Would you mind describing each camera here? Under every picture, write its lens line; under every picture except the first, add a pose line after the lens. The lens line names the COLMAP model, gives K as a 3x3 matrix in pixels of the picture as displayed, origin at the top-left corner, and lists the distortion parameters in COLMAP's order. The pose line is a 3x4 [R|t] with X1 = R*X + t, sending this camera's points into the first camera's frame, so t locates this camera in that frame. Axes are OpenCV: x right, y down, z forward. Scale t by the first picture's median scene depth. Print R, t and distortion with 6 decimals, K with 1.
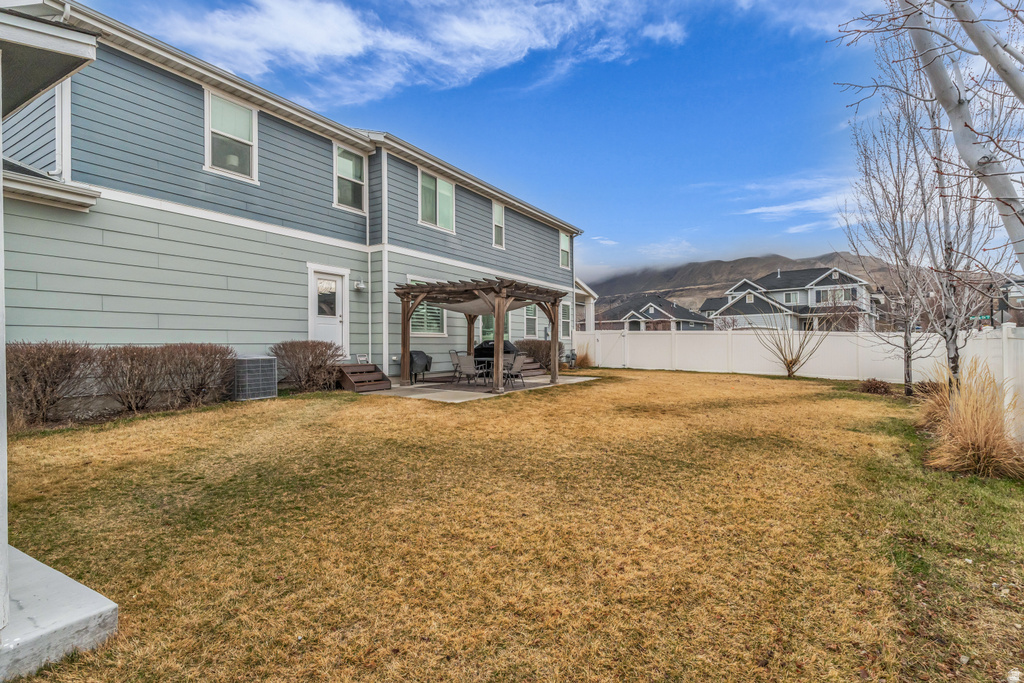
lens RADIAL K [[495.1, 0, 516.5], [0, 495.1, 342.3], [0, 0, 1]] dist [-0.001888, -0.000531]
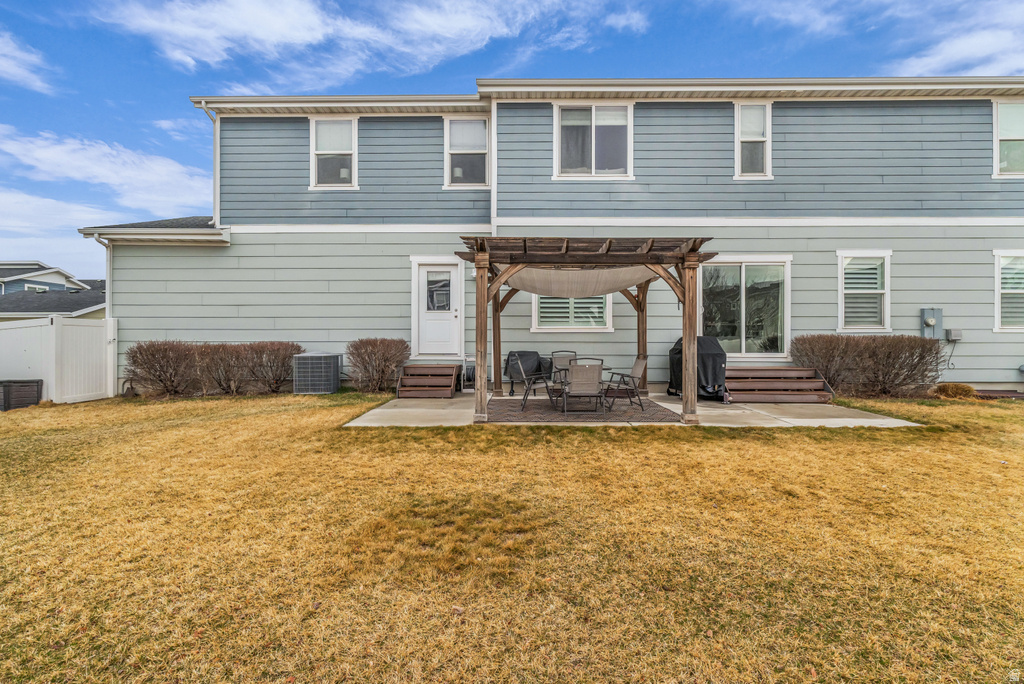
lens RADIAL K [[485.2, 0, 516.9], [0, 485.2, 343.7], [0, 0, 1]] dist [-0.000690, 0.000018]
pose [[0.502896, 0.003998, -0.864338, 0.499567], [0.002405, 0.999979, 0.006025, 0.002026], [0.864344, -0.005108, 0.502875, 0.724322]]
